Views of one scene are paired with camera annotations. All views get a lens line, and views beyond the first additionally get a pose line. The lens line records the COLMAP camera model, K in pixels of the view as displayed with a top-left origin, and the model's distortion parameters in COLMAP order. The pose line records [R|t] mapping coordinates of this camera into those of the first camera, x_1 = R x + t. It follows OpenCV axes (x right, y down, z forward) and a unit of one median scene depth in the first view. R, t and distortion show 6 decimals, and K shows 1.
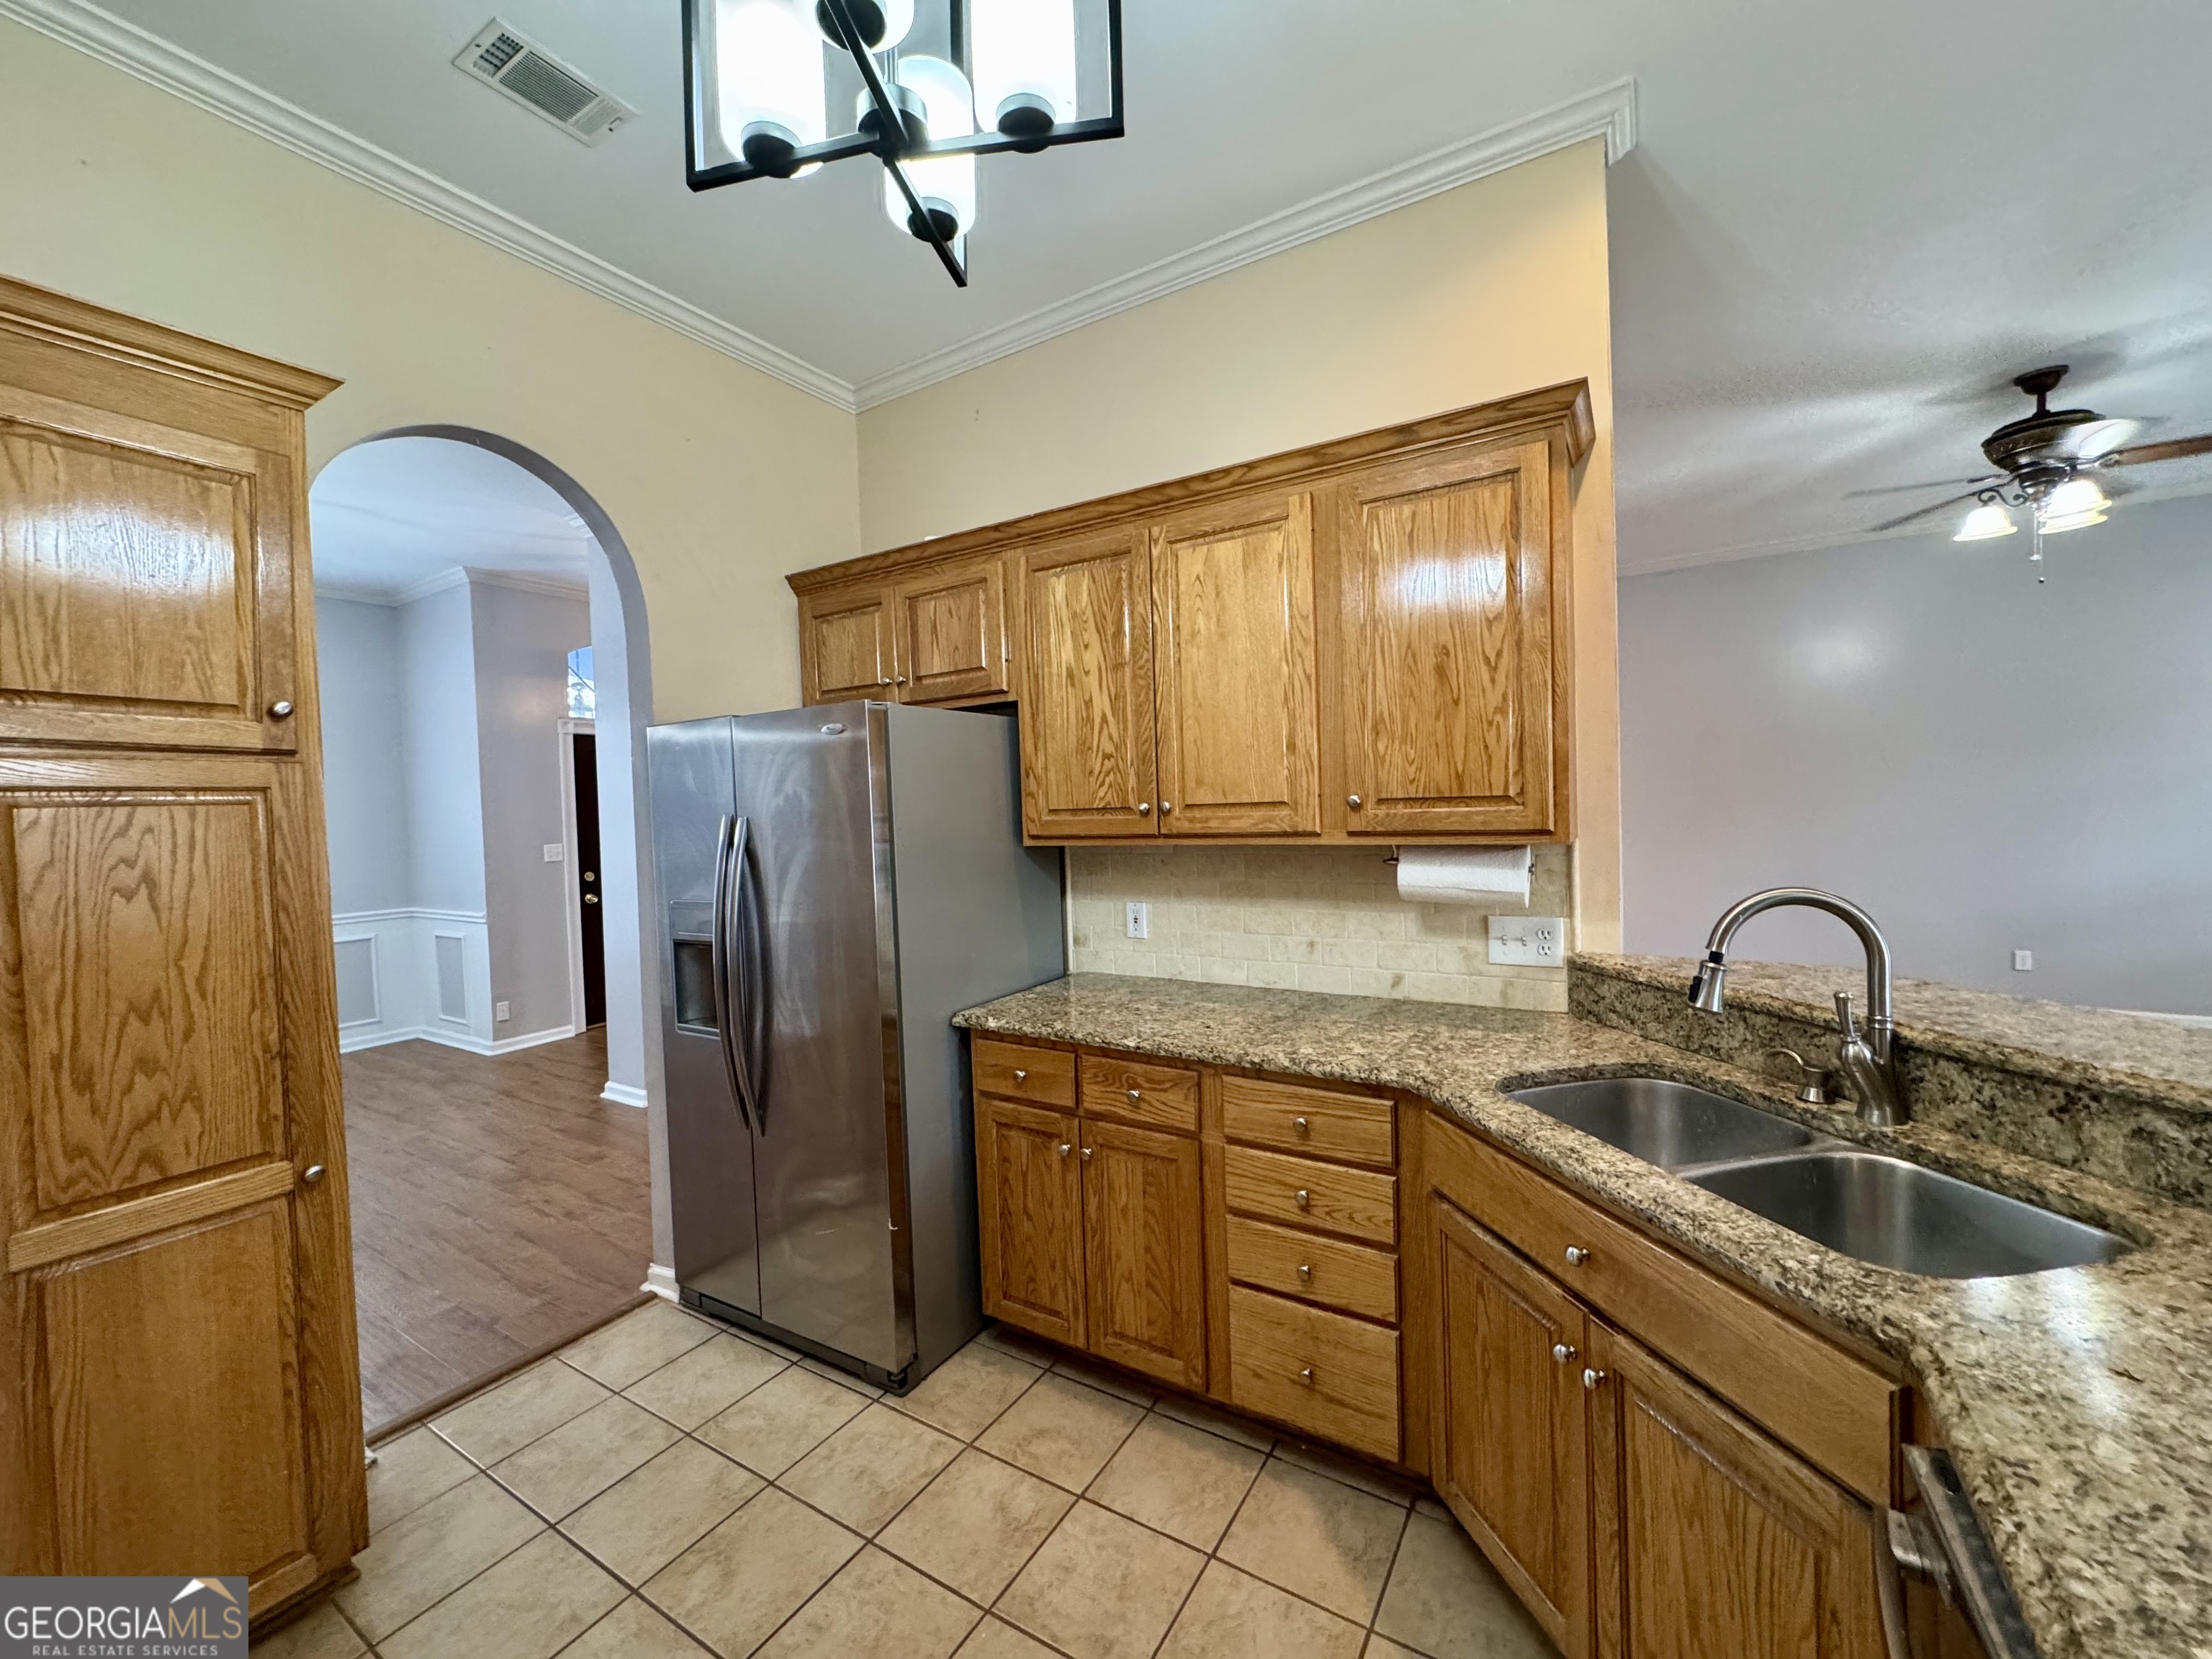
lens RADIAL K [[883.9, 0, 1111.6], [0, 883.9, 824.7], [0, 0, 1]] dist [-0.003224, 0.000752]
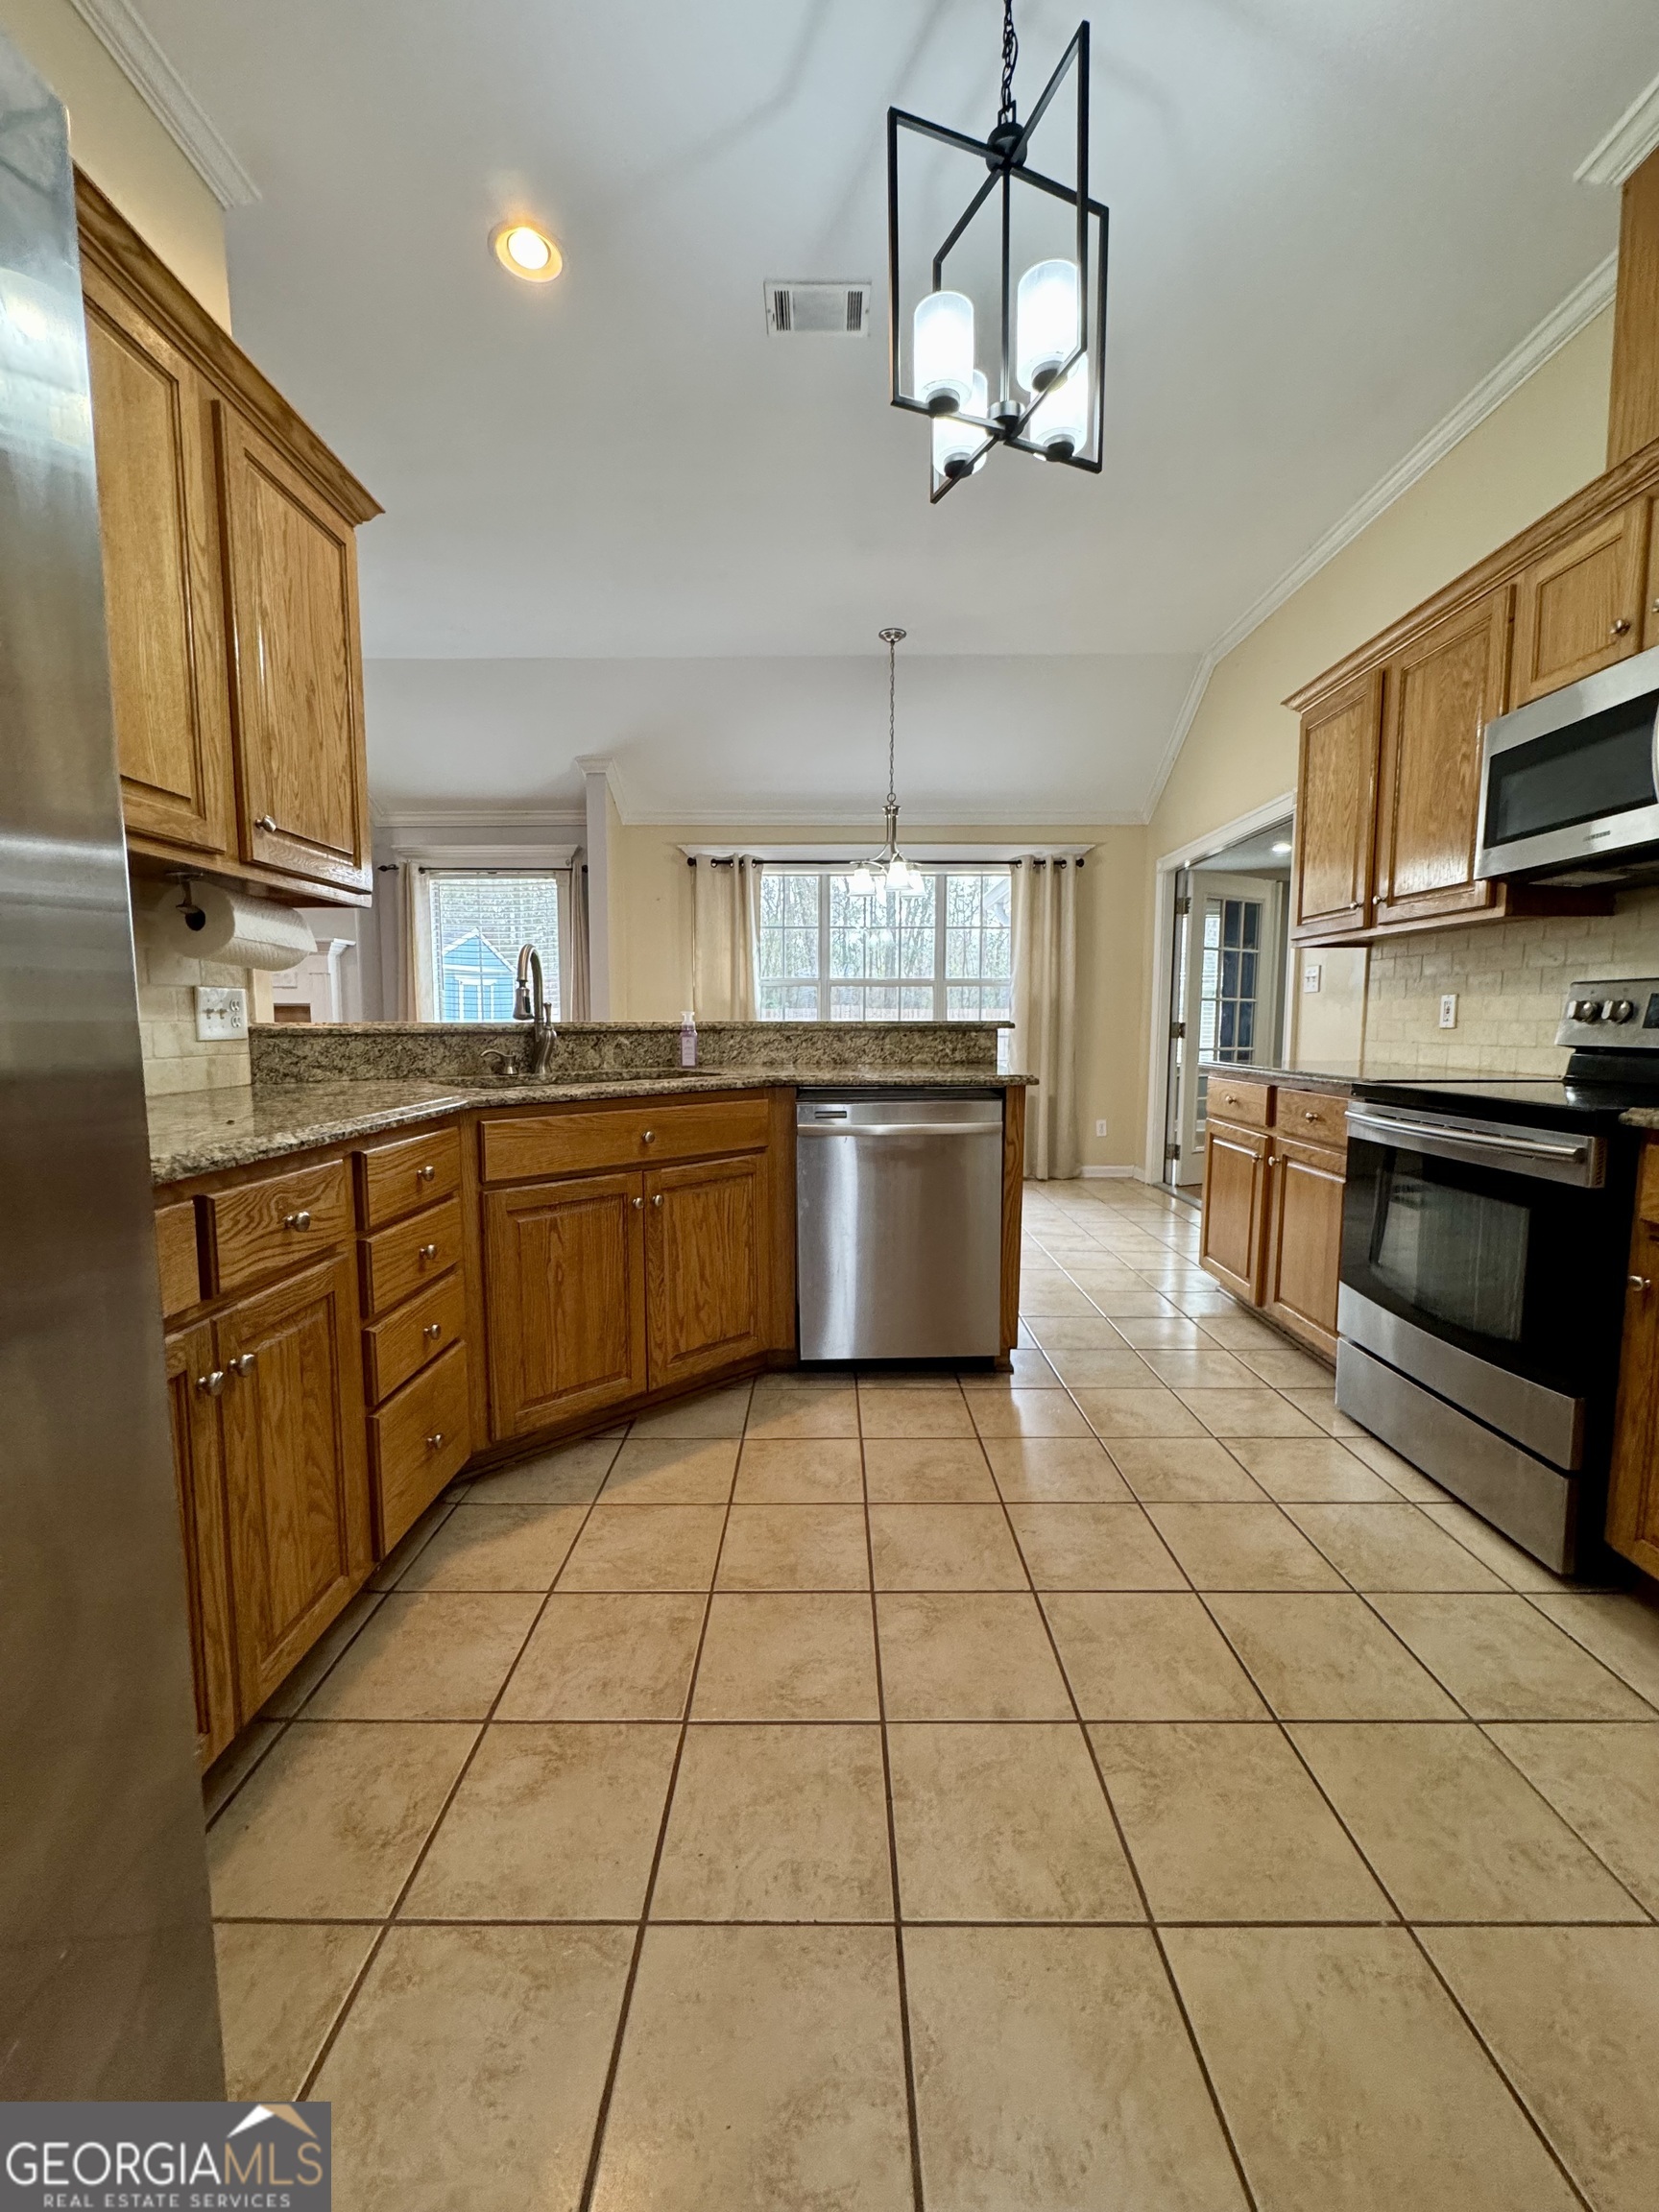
lens RADIAL K [[883.9, 0, 831.6], [0, 883.9, 1102.2], [0, 0, 1]] dist [-0.003224, 0.000752]
pose [[-0.525365, -0.047235, 0.849565, -0.740880], [0.039352, 0.996041, 0.079714, 0.194435], [-0.849966, 0.075311, -0.521426, 1.044925]]
